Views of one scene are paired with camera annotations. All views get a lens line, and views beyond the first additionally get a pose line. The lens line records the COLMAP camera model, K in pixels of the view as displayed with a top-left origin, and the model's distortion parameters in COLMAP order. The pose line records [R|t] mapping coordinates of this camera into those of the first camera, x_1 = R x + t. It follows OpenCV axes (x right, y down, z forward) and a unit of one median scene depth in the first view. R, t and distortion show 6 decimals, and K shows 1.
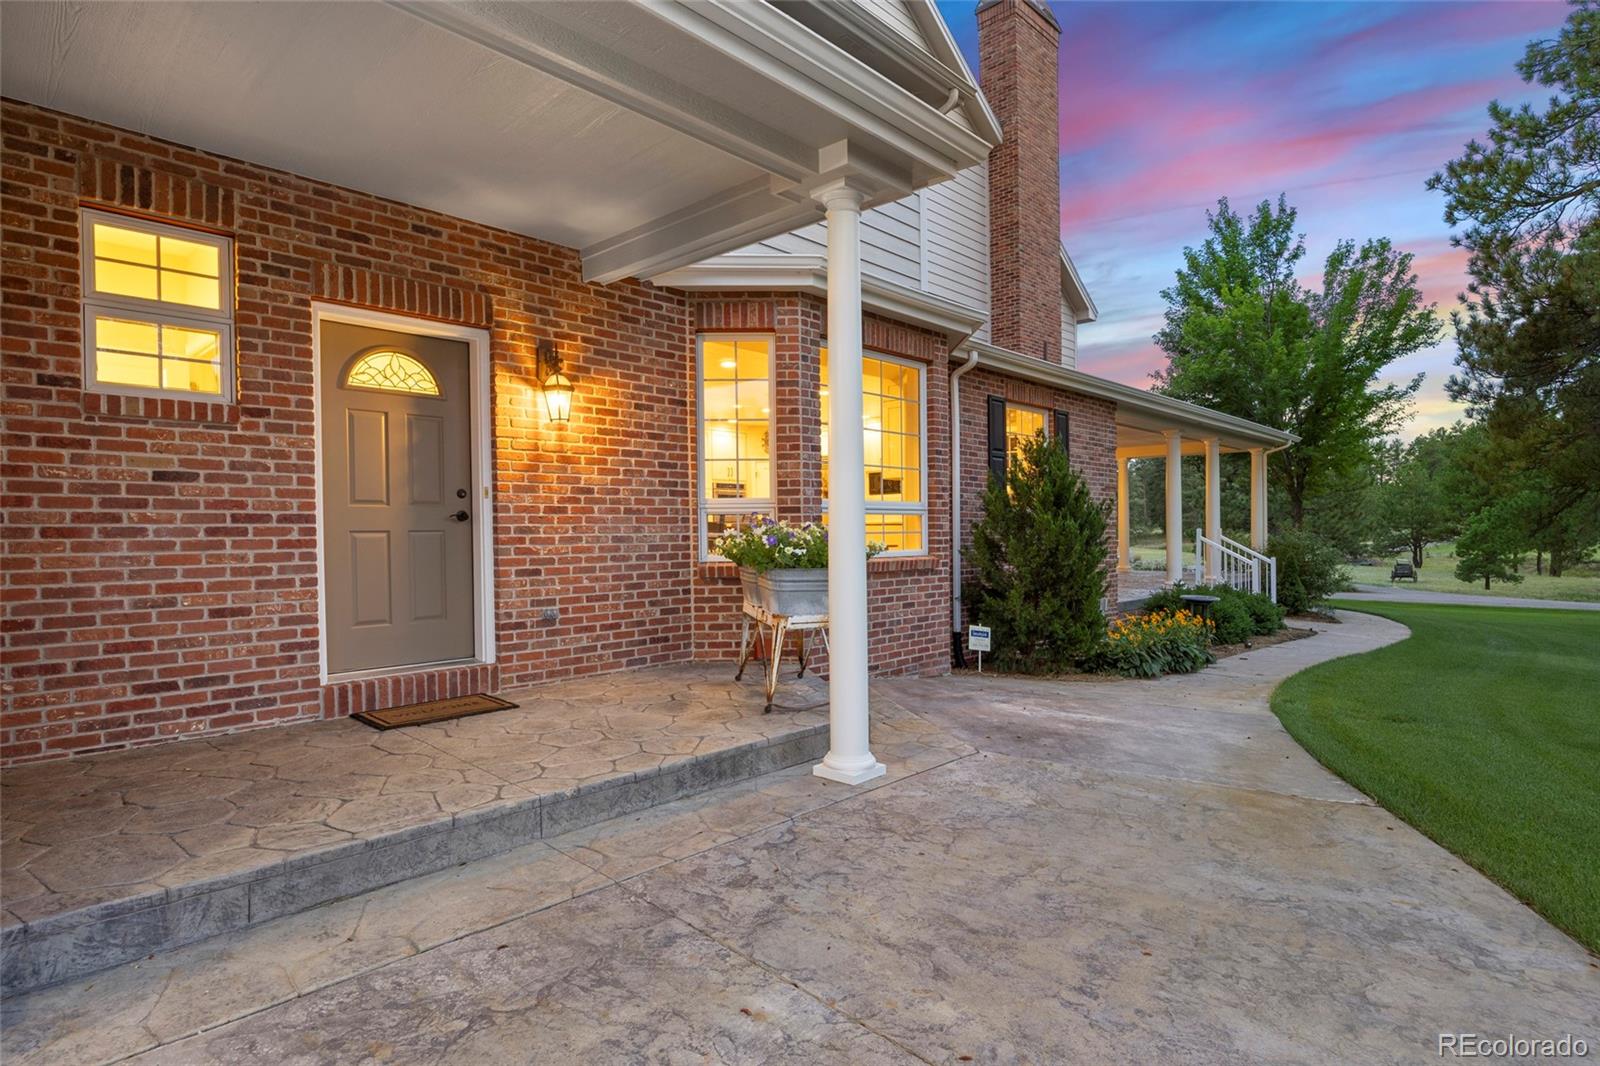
lens RADIAL K [[867.5, 0, 801.5], [0, 867.5, 532.9], [0, 0, 1]] dist [0.004493, 0.000633]
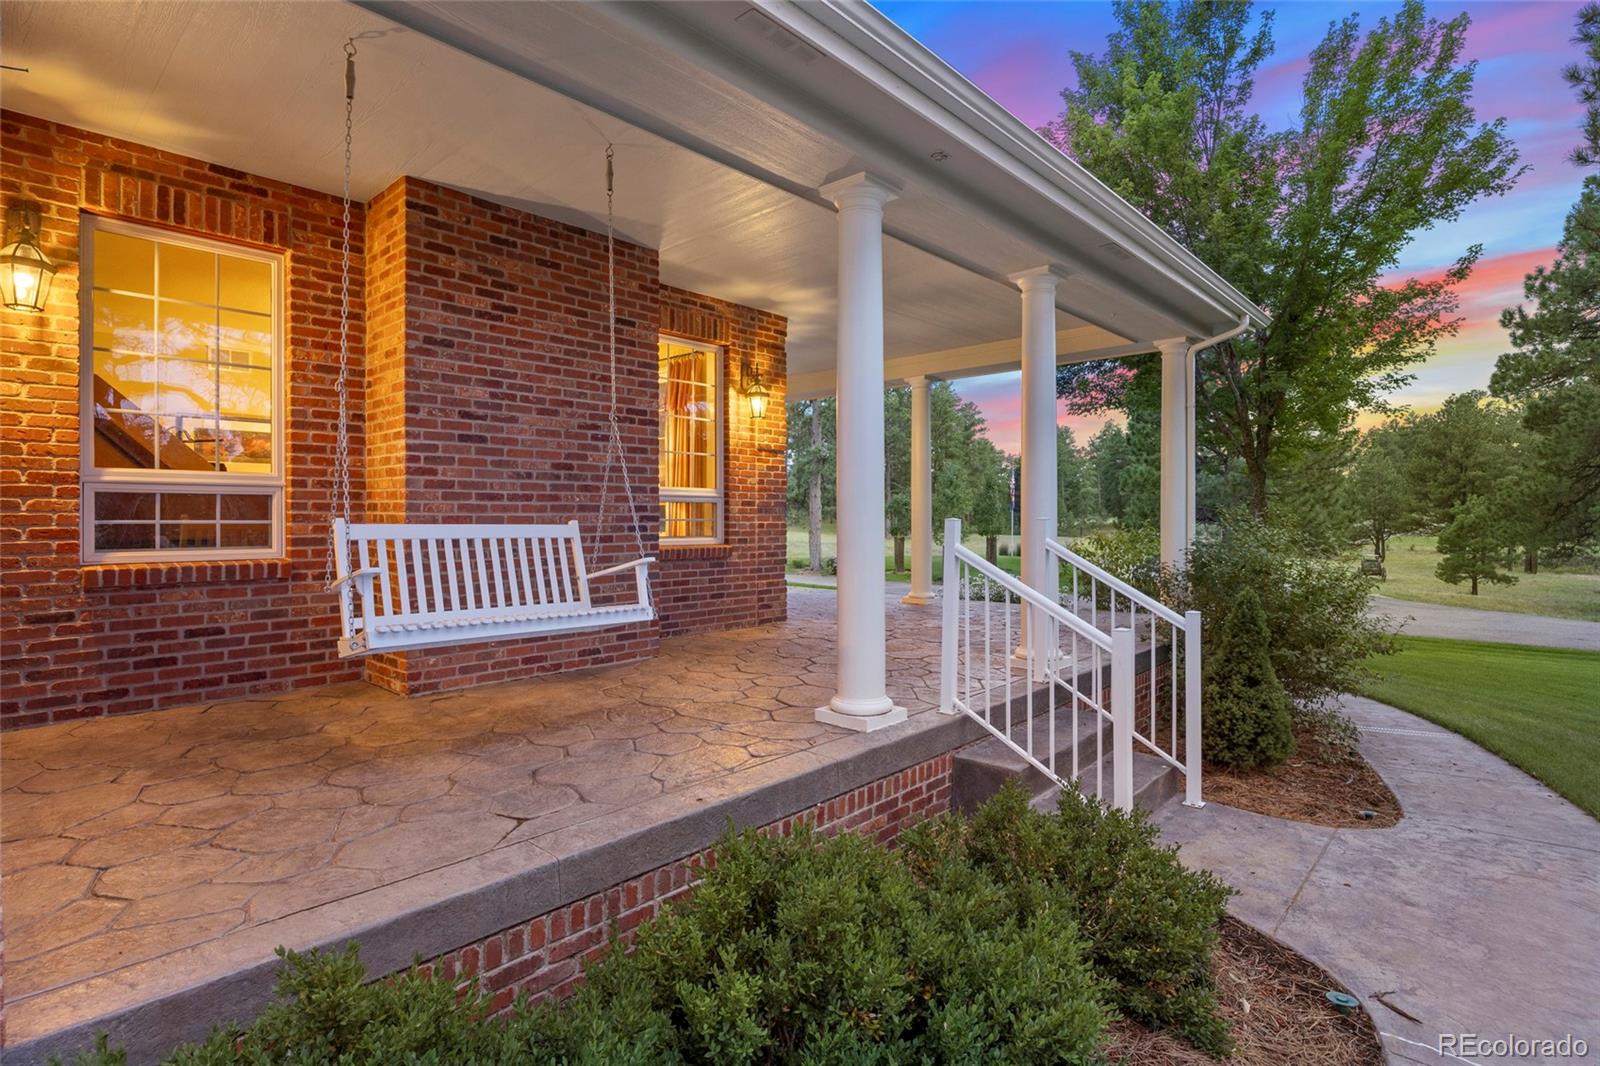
lens RADIAL K [[827.2, 0, 799.6], [0, 827.2, 524.7], [0, 0, 1]] dist [-0.004824, -0.001103]
pose [[0.999834, 0.004835, 0.017548, 0.250357], [-0.004916, 0.999978, 0.004550, -0.002615], [-0.017525, -0.004636, 0.999836, 0.445517]]
